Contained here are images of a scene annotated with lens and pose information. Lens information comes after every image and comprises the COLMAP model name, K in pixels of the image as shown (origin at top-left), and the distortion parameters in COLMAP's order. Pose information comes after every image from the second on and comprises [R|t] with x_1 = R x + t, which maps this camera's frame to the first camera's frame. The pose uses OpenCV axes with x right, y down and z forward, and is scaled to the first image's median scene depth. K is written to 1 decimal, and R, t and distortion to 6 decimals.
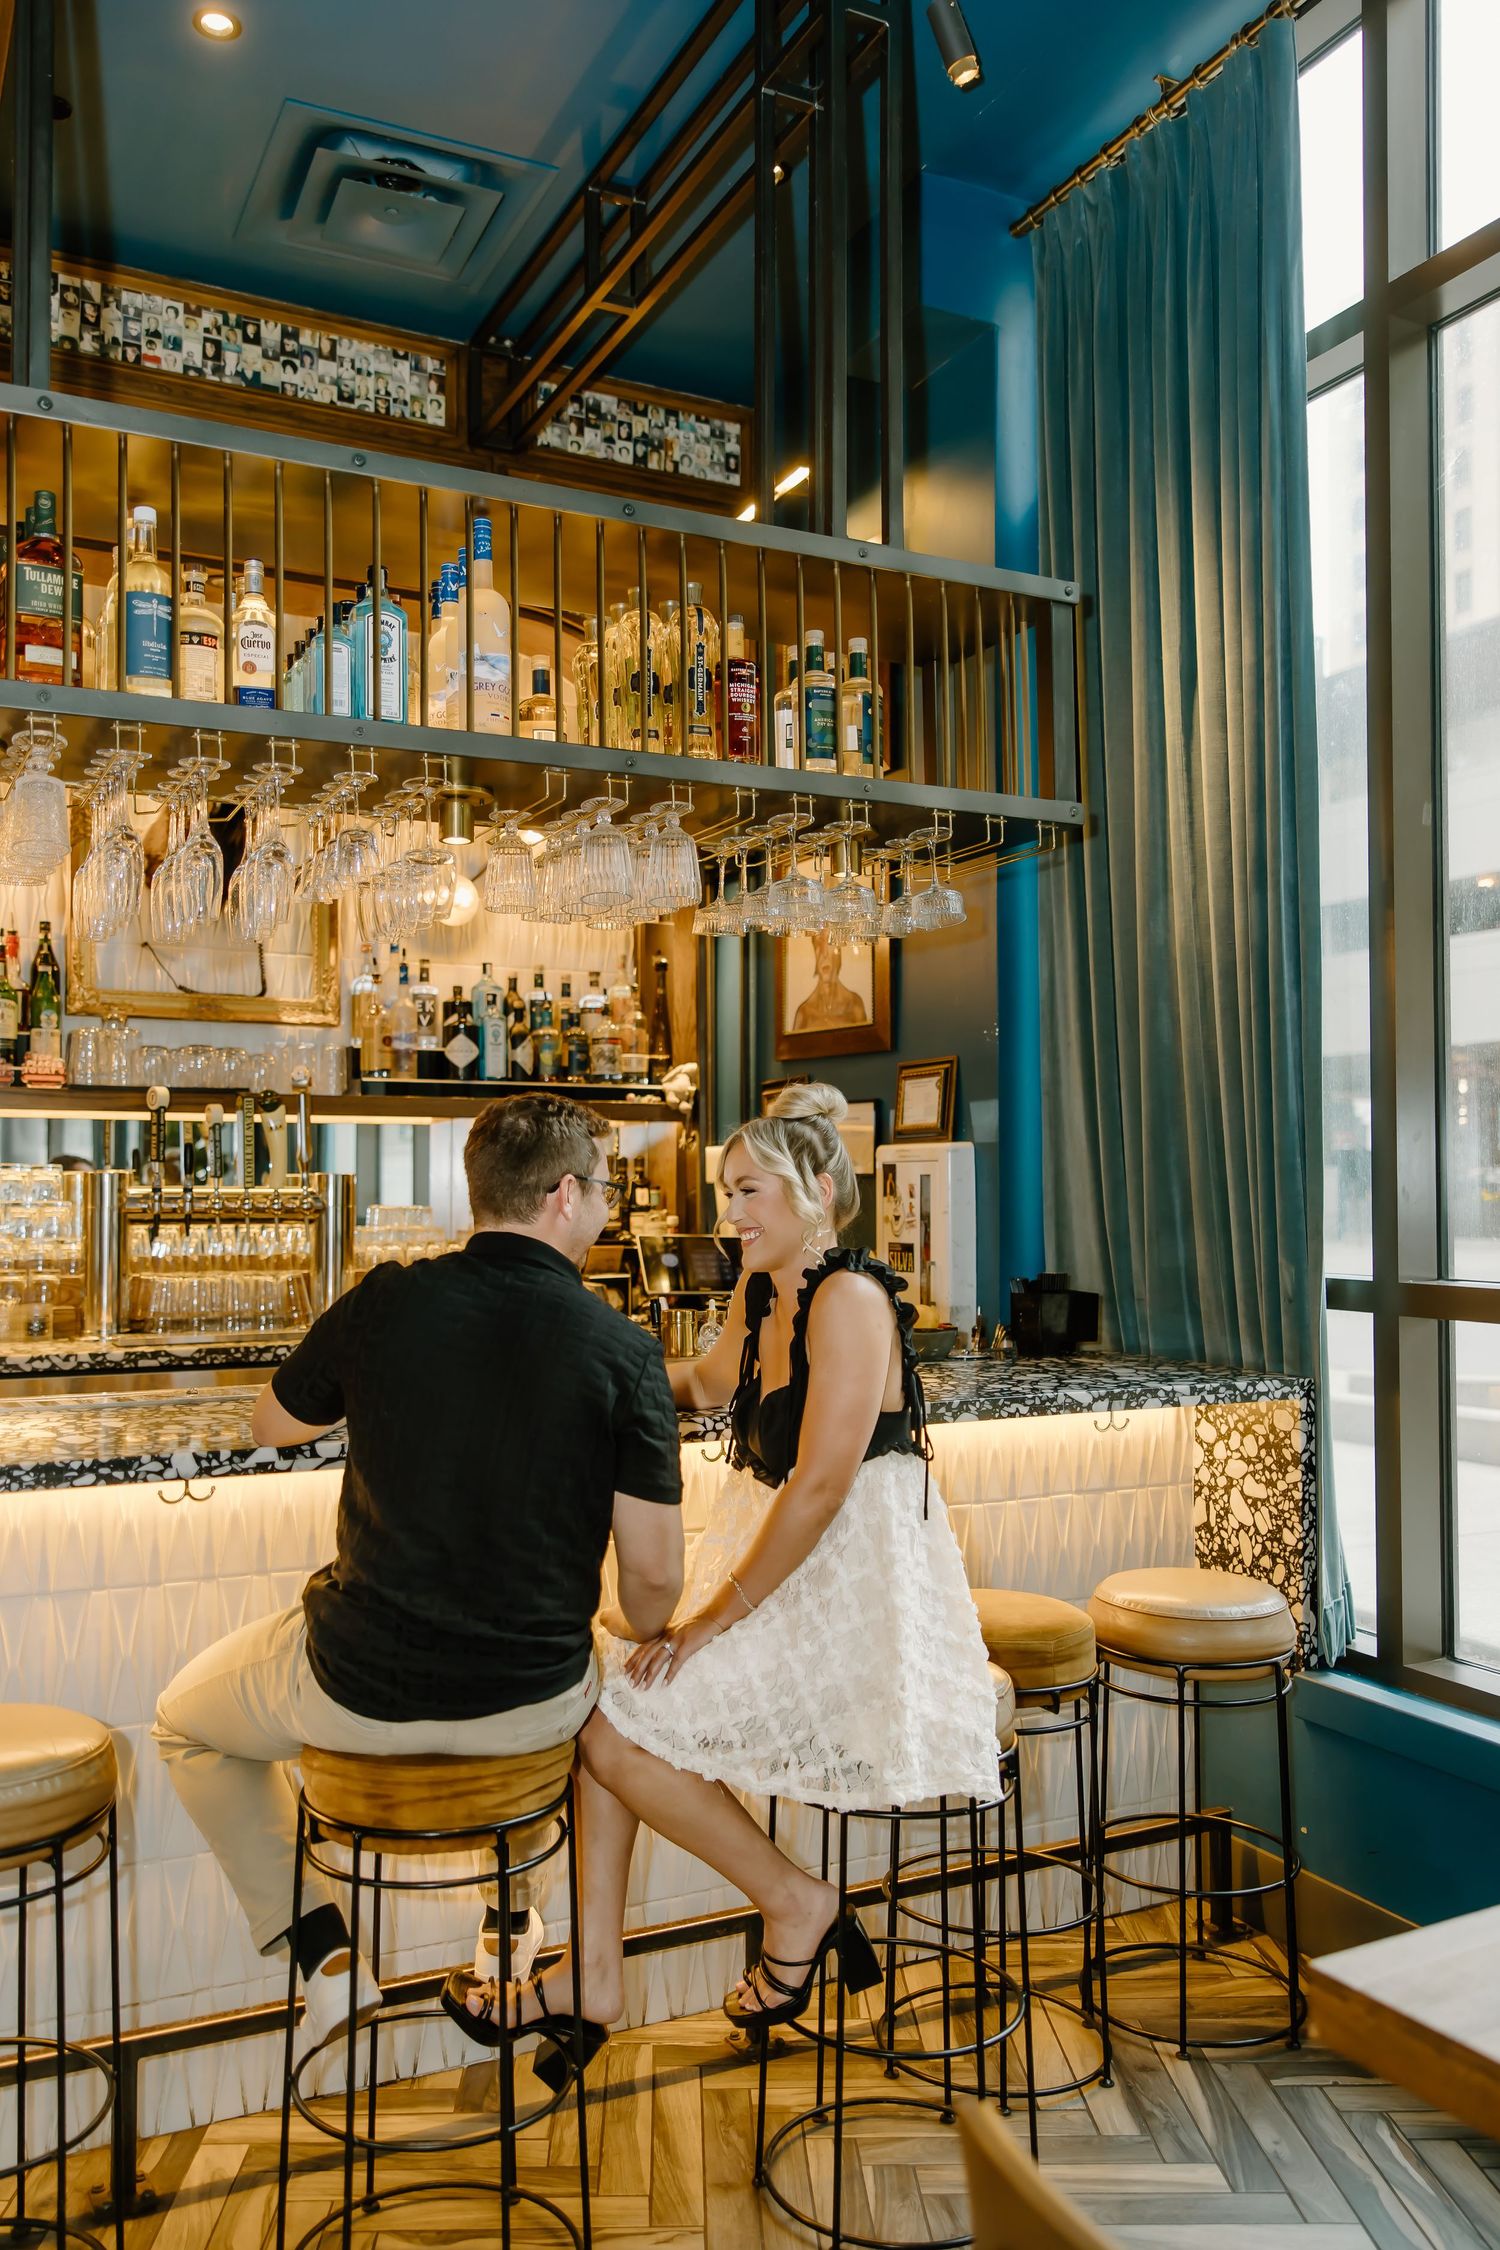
lens RADIAL K [[1815.0, 0, 750.0], [0, 1815.0, 1125.0], [0, 0, 1]] dist [-0.000386, 0.001172]
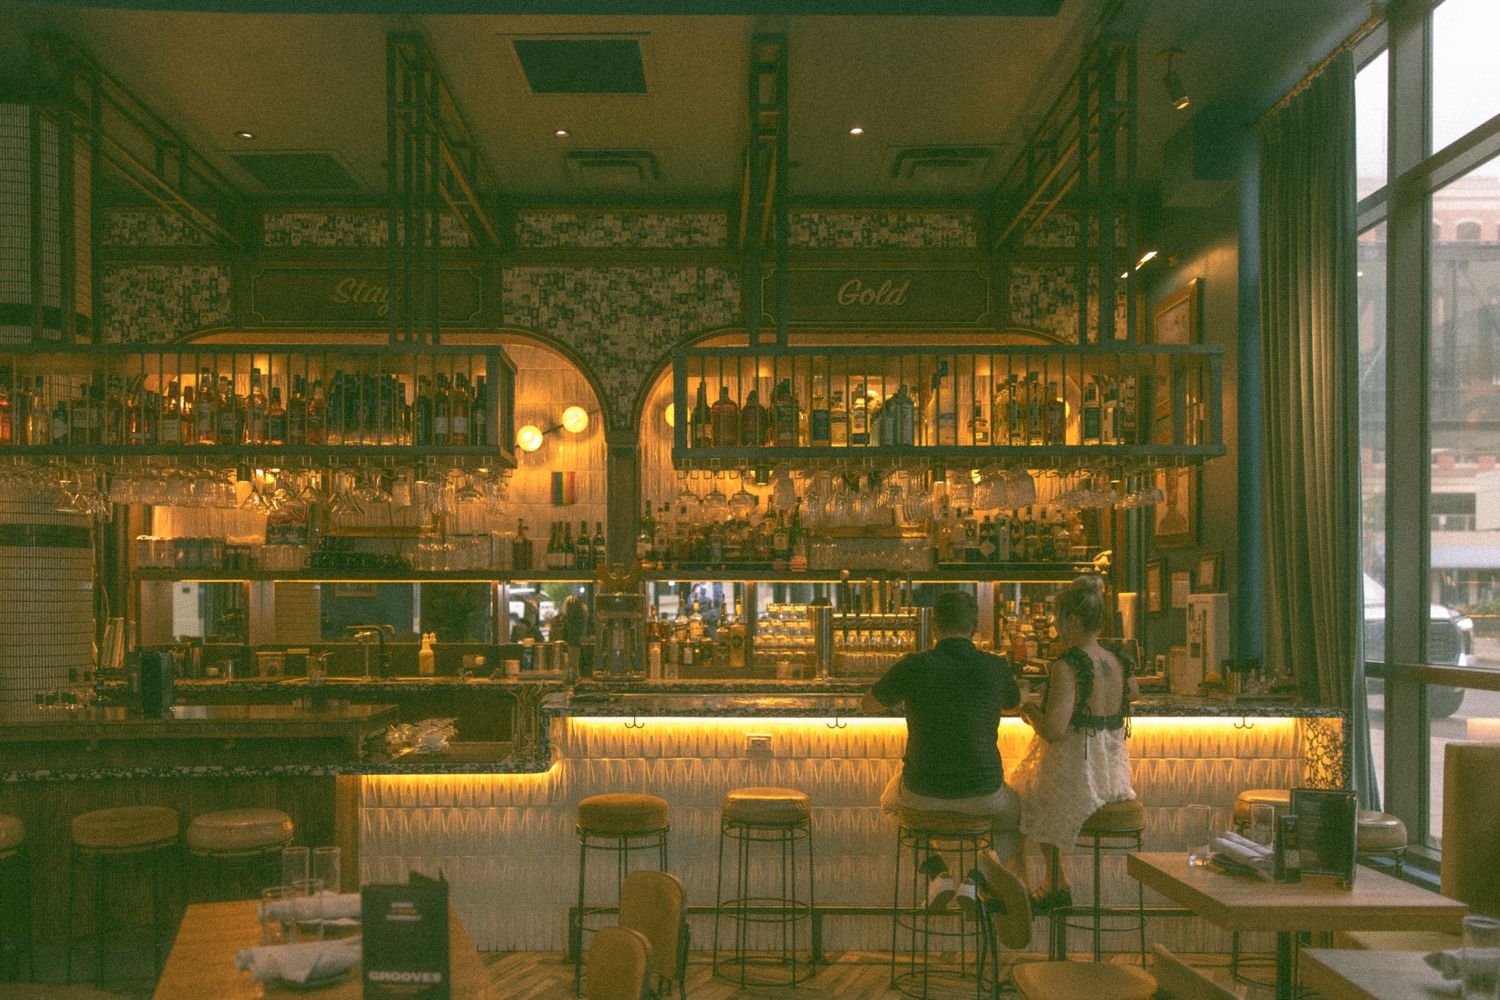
lens RADIAL K [[1210.0, 0, 718.6], [0, 1210.0, 608.8], [0, 0, 1]] dist [-0.000386, 0.001172]
pose [[0.897911, 0.001762, -0.440173, 0.196390], [0.014241, 0.999352, 0.033049, -0.024413], [0.439946, -0.035943, 0.897304, -0.426483]]
